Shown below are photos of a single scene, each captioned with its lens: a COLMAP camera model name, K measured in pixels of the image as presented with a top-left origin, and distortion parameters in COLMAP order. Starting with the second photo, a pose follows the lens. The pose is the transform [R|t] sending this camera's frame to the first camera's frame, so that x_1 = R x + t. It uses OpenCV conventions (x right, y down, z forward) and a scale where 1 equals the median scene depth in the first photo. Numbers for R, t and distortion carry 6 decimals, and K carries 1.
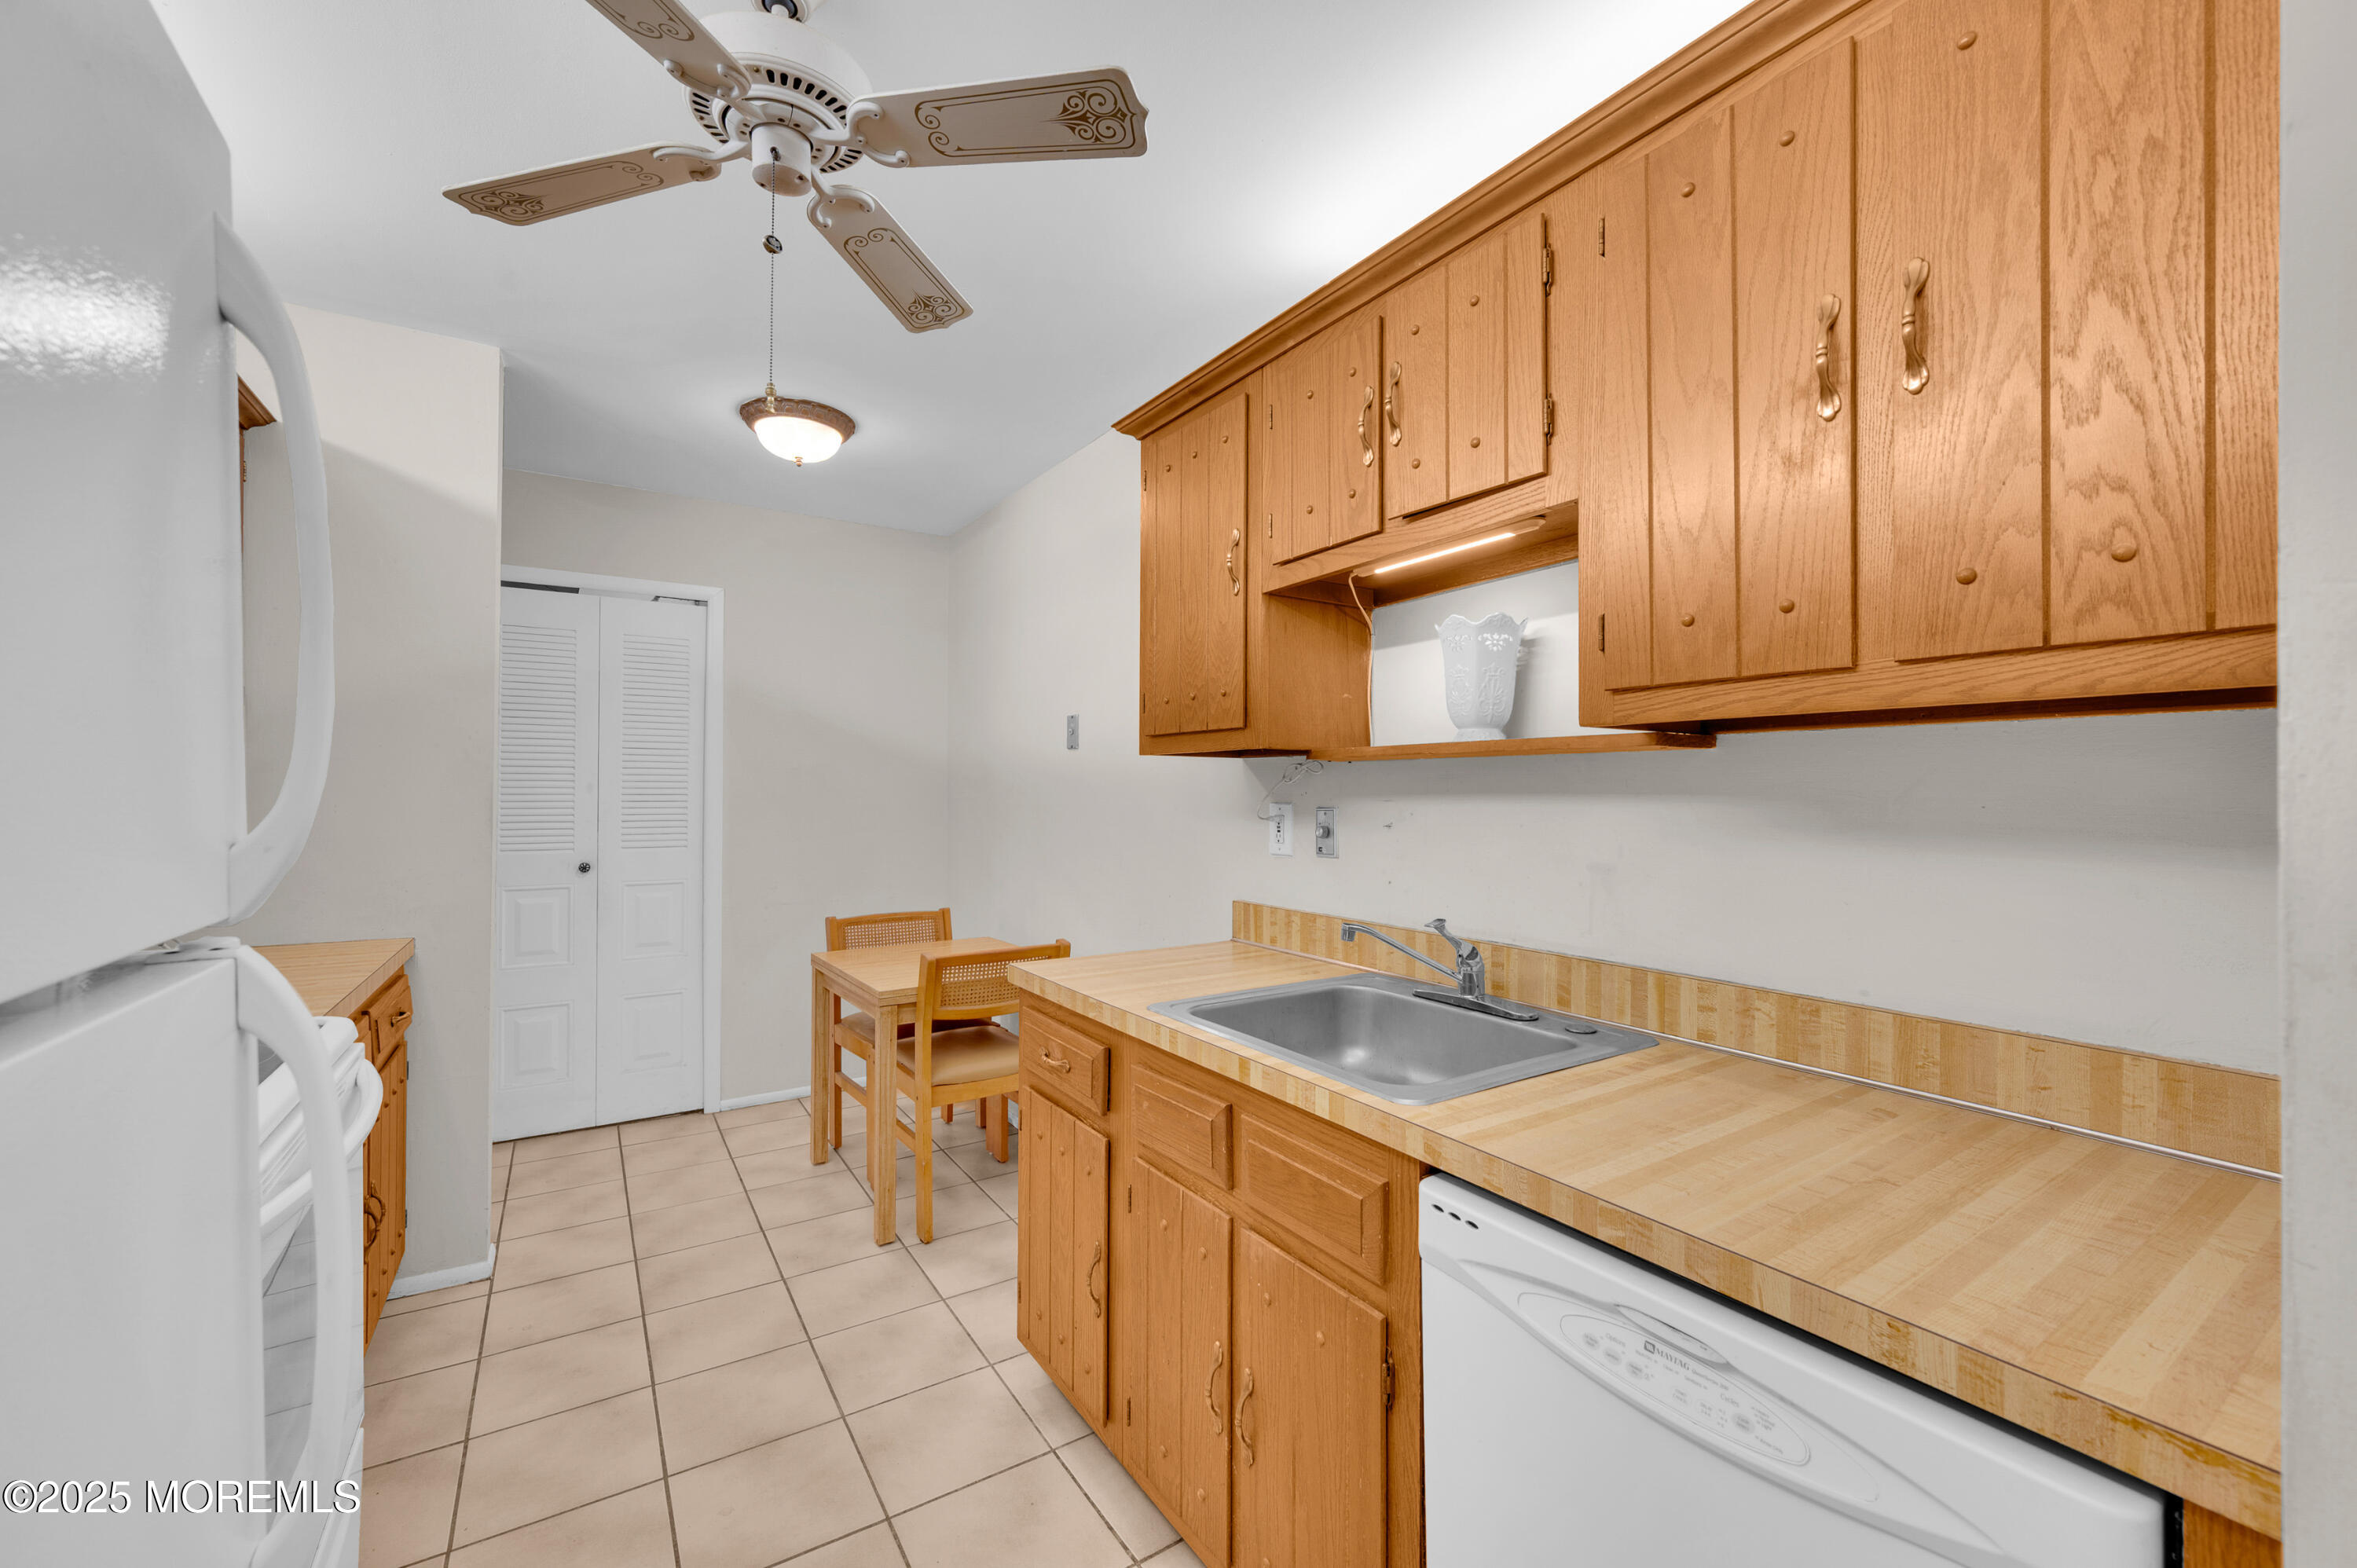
lens RADIAL K [[949.7, 0, 1178.5], [0, 949.7, 784.0], [0, 0, 1]] dist [-0.001546, 0.000077]
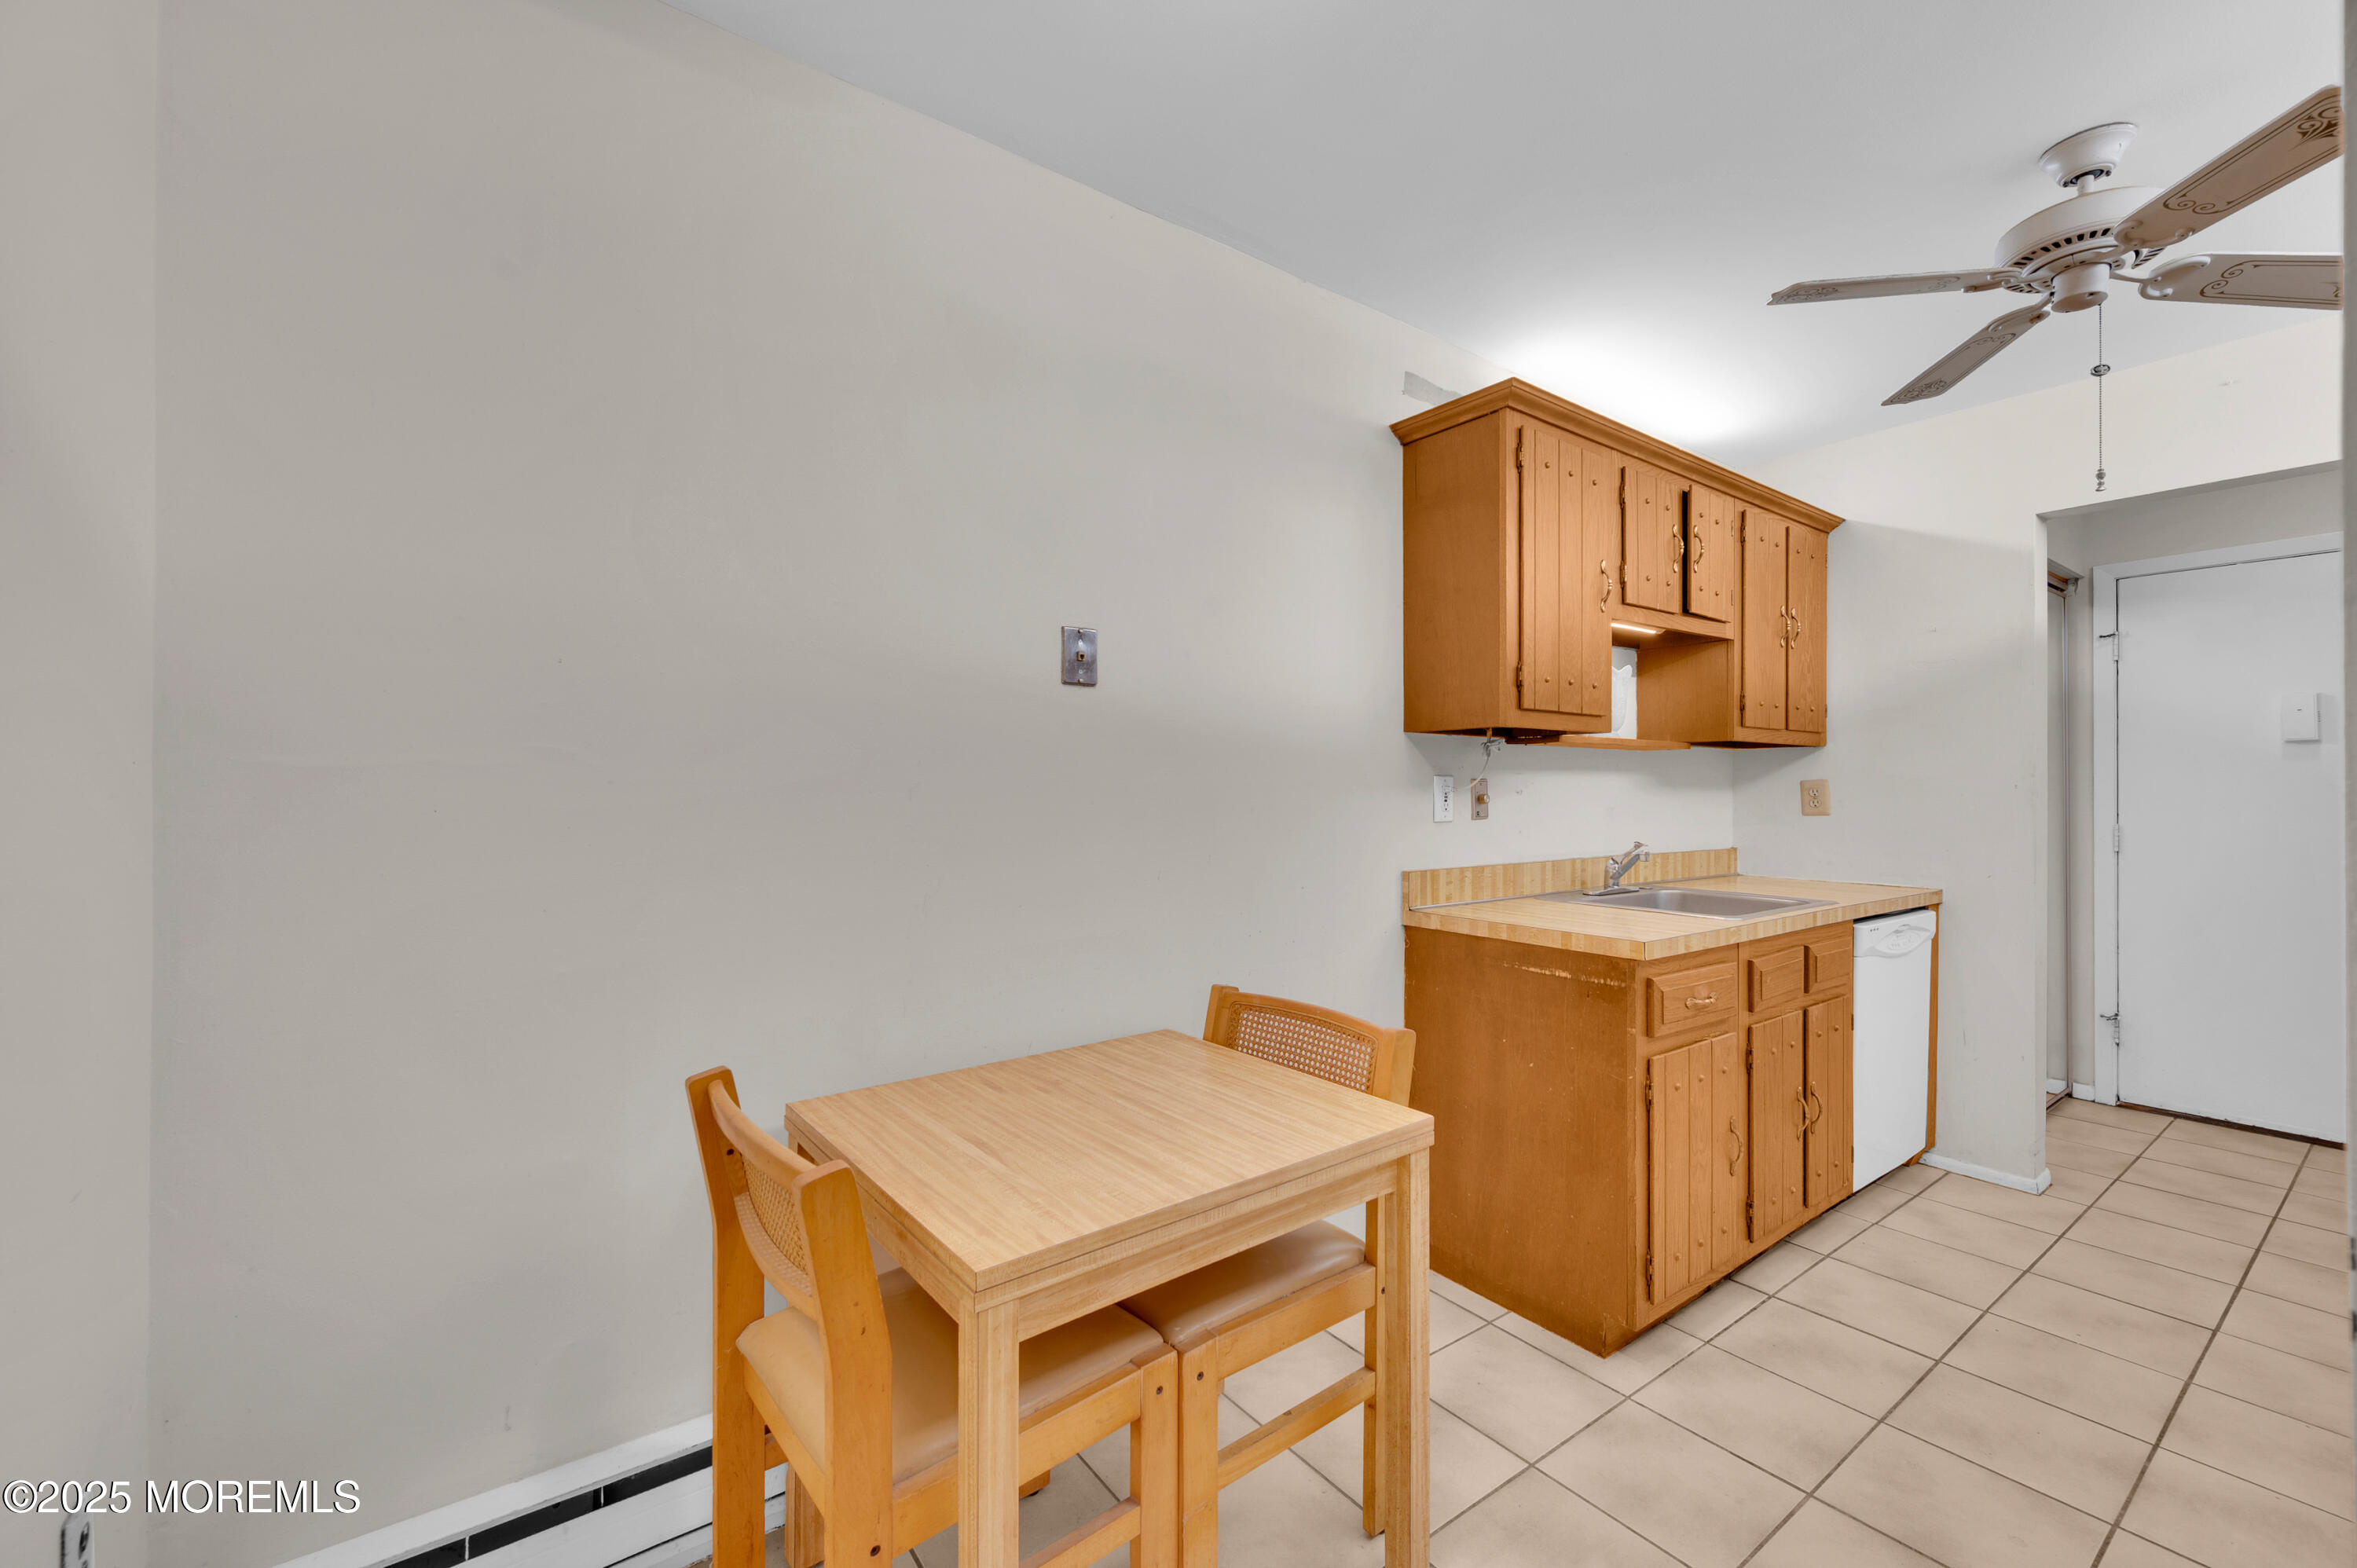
lens RADIAL K [[949.7, 0, 1178.5], [0, 949.7, 784.0], [0, 0, 1]] dist [-0.001546, 0.000077]
pose [[-0.060911, -0.001001, 0.998143, -0.770639], [-0.008612, 0.999963, 0.000477, 0.024946], [-0.998106, -0.008567, -0.060918, 1.070791]]
